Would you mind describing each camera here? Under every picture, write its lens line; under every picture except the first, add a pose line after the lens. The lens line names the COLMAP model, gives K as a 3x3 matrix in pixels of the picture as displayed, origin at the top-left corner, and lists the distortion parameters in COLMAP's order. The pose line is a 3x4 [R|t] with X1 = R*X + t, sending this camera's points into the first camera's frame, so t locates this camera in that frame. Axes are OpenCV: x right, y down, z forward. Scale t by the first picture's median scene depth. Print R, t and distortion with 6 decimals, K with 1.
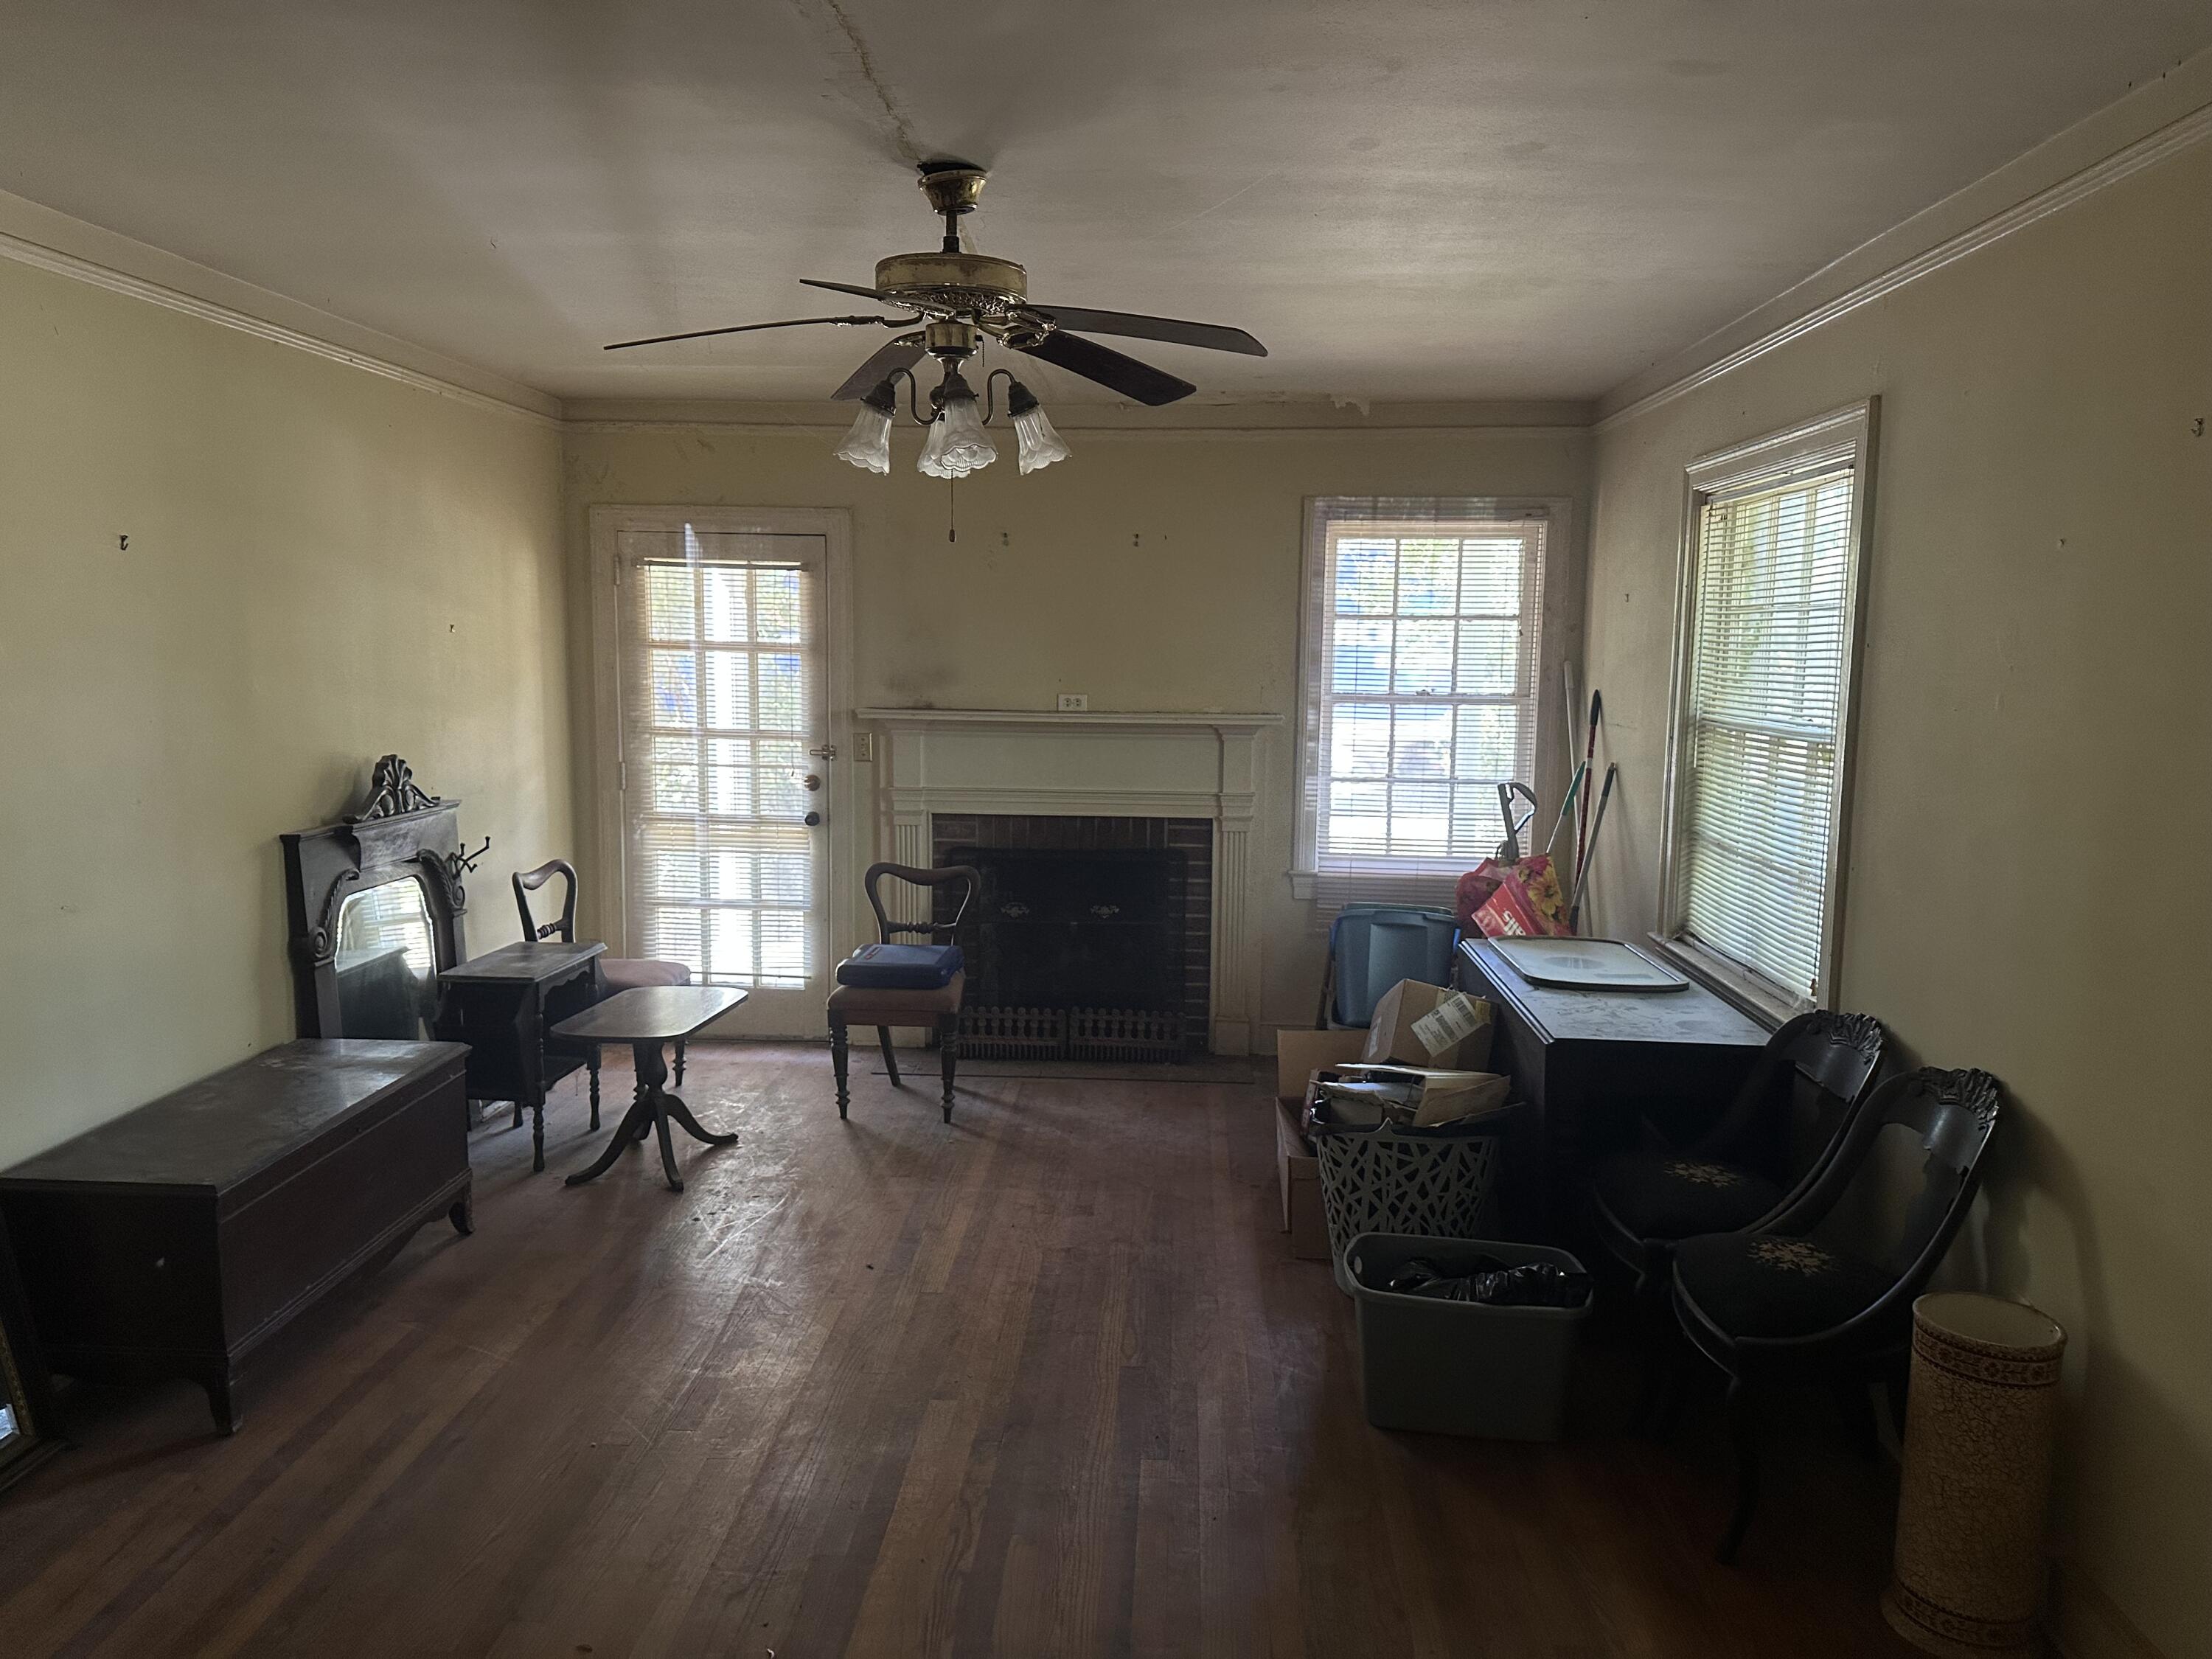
lens RADIAL K [[1642.3, 0, 1106.0], [0, 1642.3, 829.5], [0, 0, 1]] dist [0.089702, -0.117498]
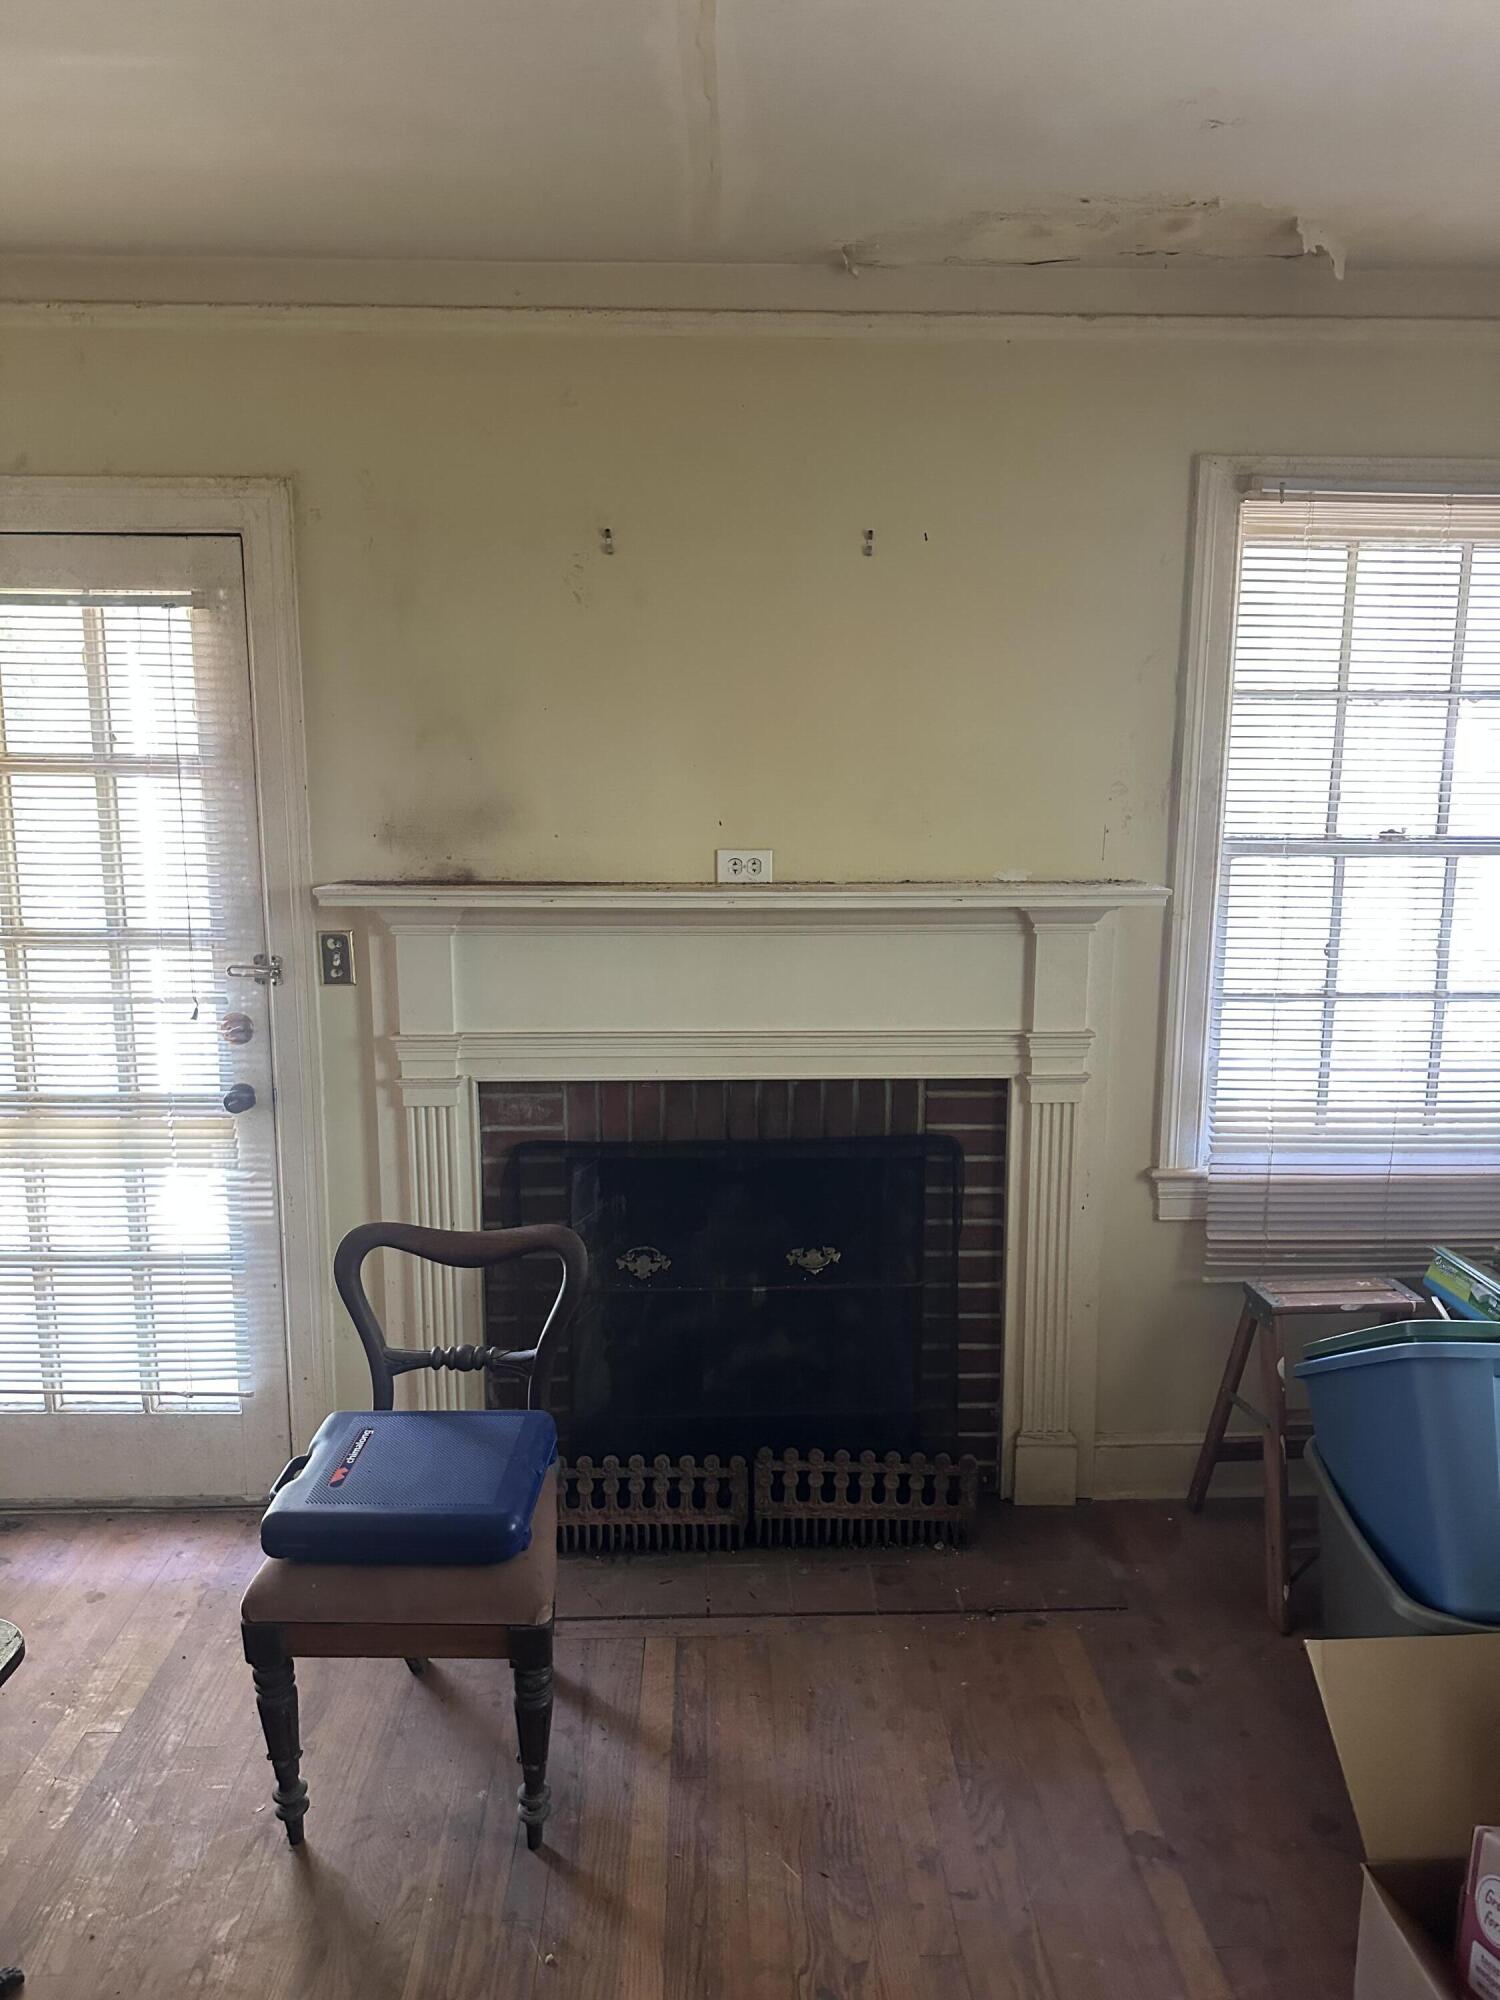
lens RADIAL K [[1385.3, 0, 750.0], [0, 1385.3, 1000.0], [0, 0, 1]] dist [0.107010, -0.196209]
pose [[0.995749, -0.025570, 0.088485, -0.058900], [0.021170, 0.998510, 0.050304, -0.057165], [-0.089640, -0.048217, 0.994806, 0.563157]]
